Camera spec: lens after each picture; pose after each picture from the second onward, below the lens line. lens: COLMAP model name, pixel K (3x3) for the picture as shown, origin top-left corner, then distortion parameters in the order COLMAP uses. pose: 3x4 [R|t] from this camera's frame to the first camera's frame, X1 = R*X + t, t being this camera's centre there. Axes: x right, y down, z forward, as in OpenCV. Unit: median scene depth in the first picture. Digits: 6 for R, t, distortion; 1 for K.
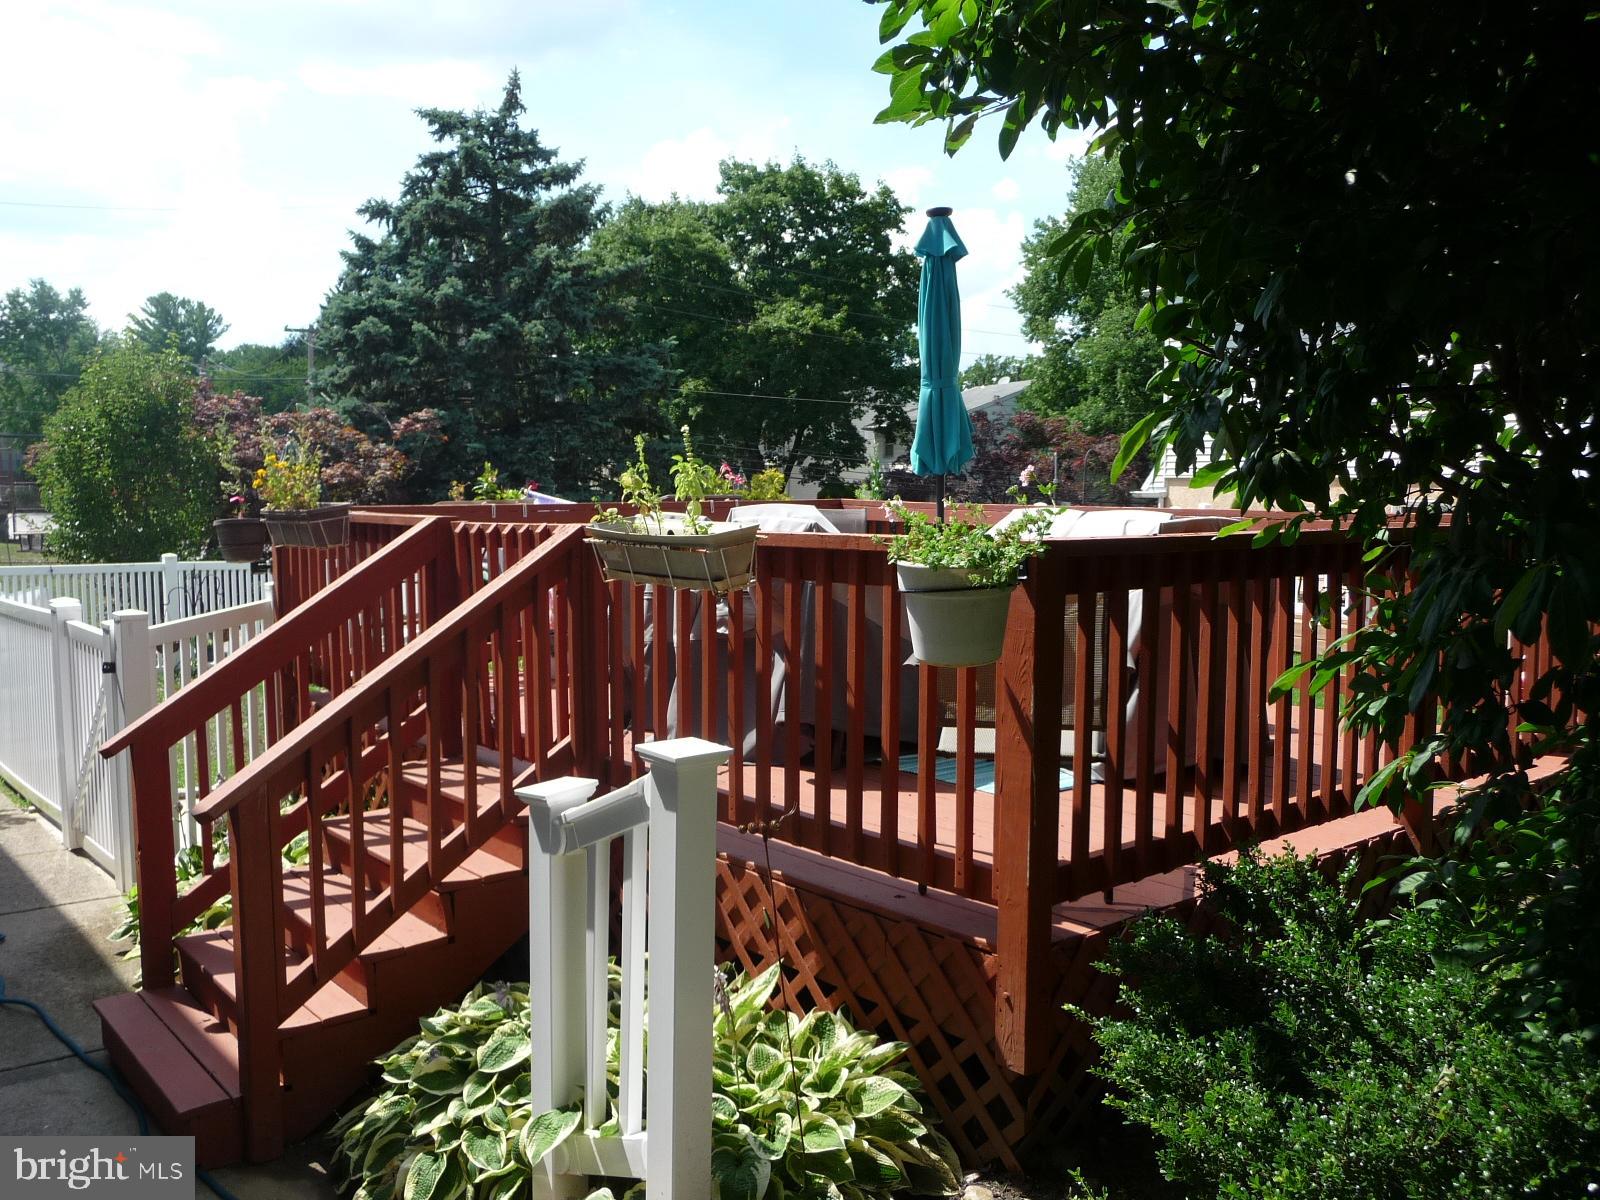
lens RADIAL K [[1344.3, 0, 774.1], [0, 1344.3, 597.4], [0, 0, 1]] dist [-0.046387, 0.044171]
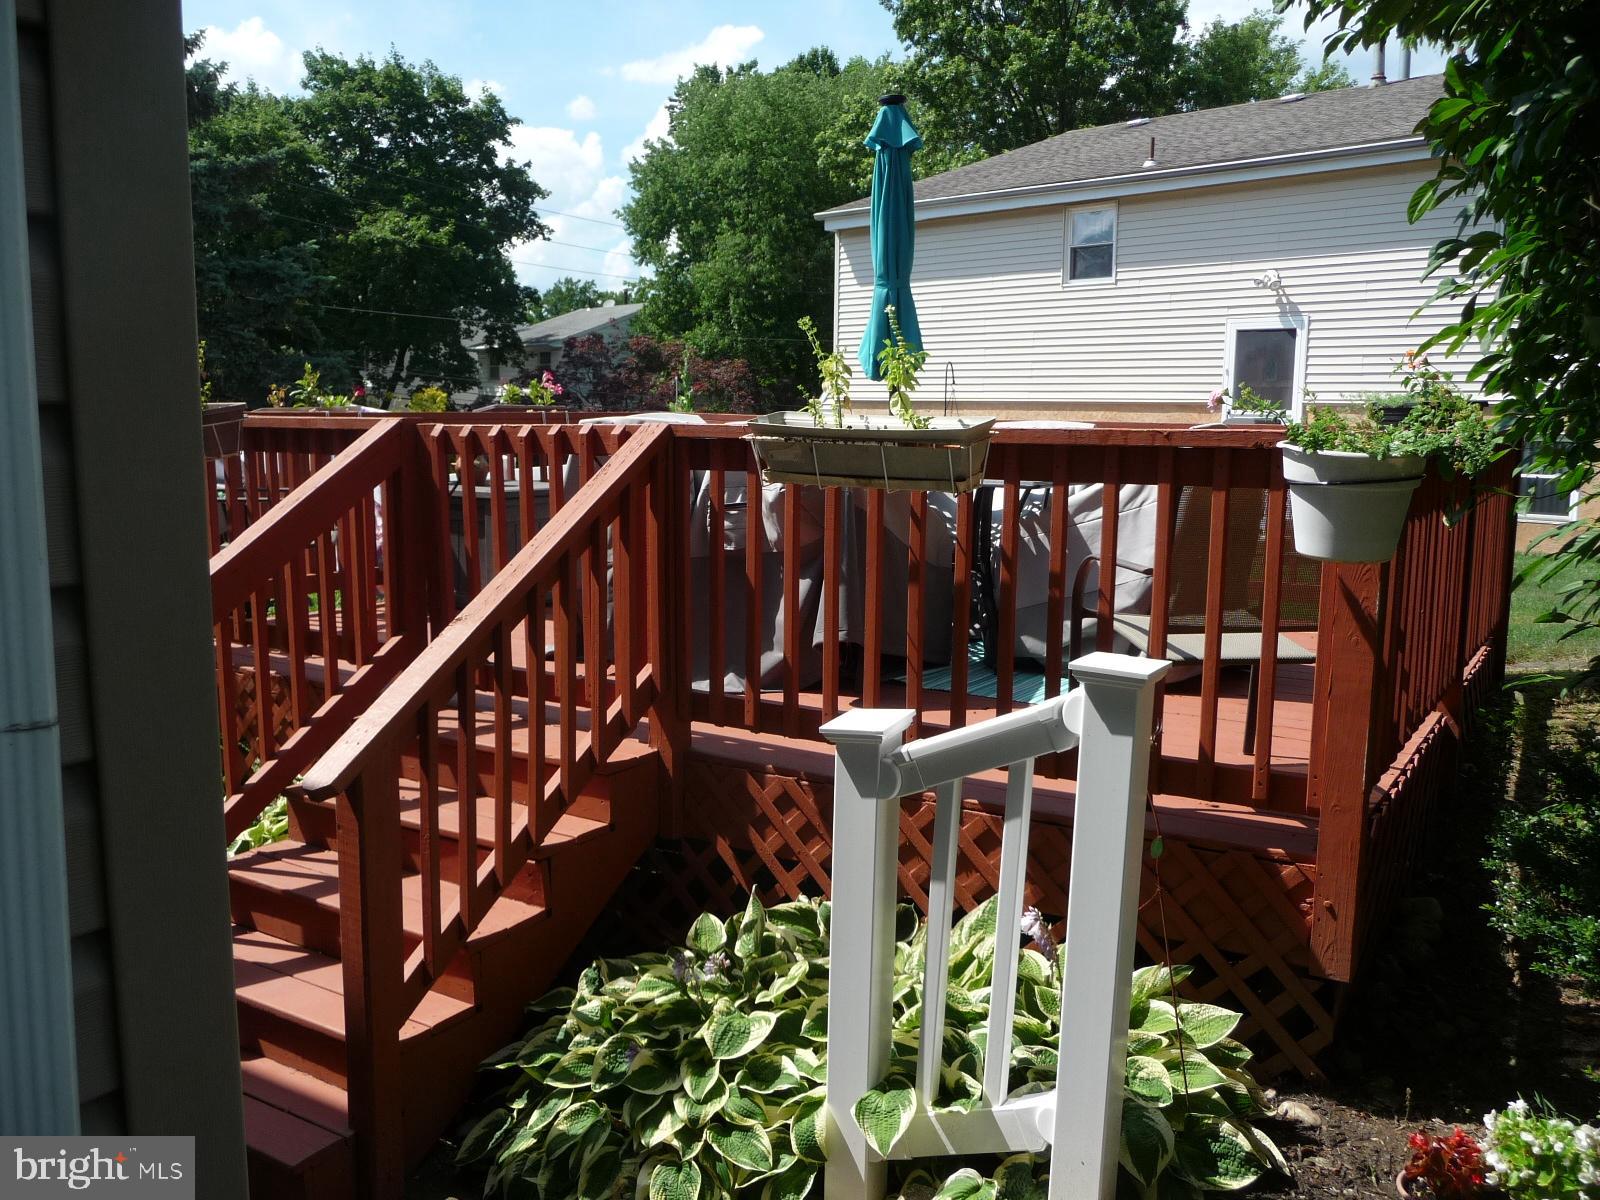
lens RADIAL K [[1344.3, 0, 781.8], [0, 1344.3, 603.2], [0, 0, 1]] dist [-0.046387, 0.044171]
pose [[0.949301, -0.035426, 0.312366, -0.031495], [0.017157, 0.997988, 0.061043, 0.000887], [-0.313900, -0.052588, 0.947999, 0.013869]]
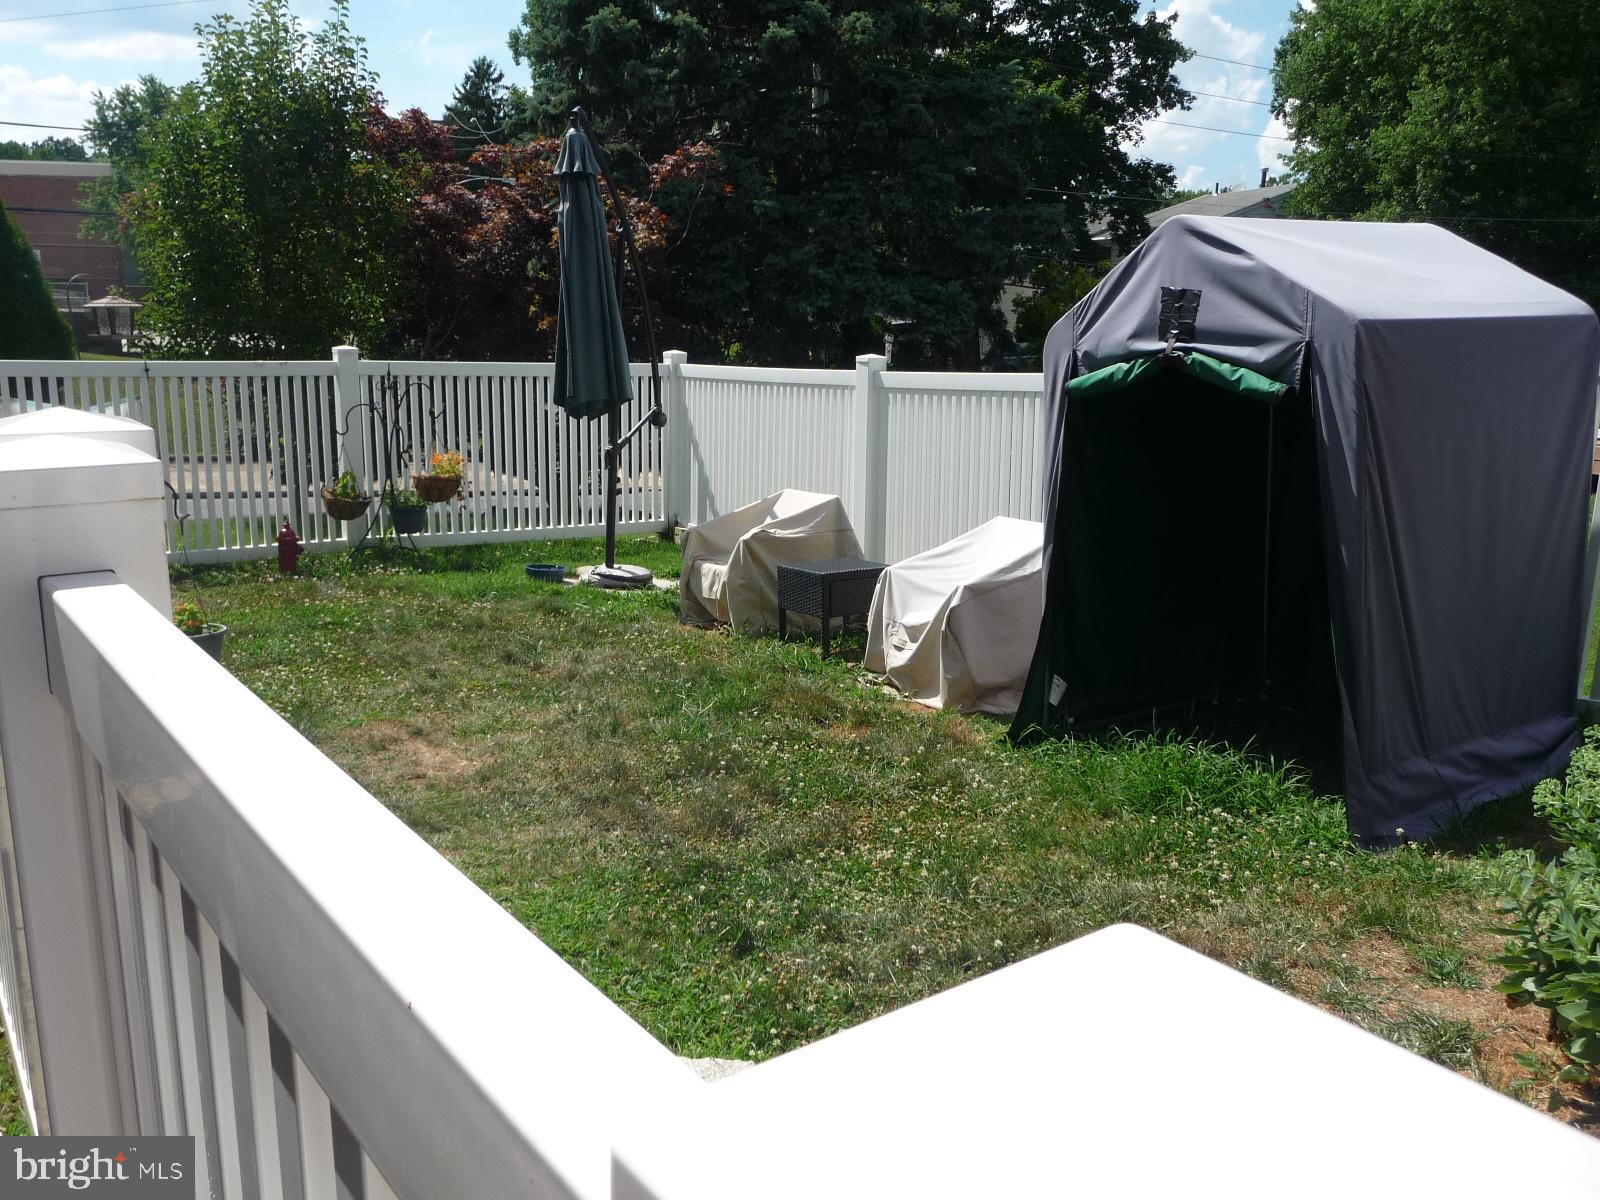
lens RADIAL K [[1344.3, 0, 781.8], [0, 1344.3, 600.3], [0, 0, 1]] dist [-0.046387, 0.044171]
pose [[0.997059, 0.029774, -0.070614, -0.067656], [-0.020808, 0.992005, 0.124471, 0.000316], [0.073756, -0.122635, 0.989707, 0.130587]]
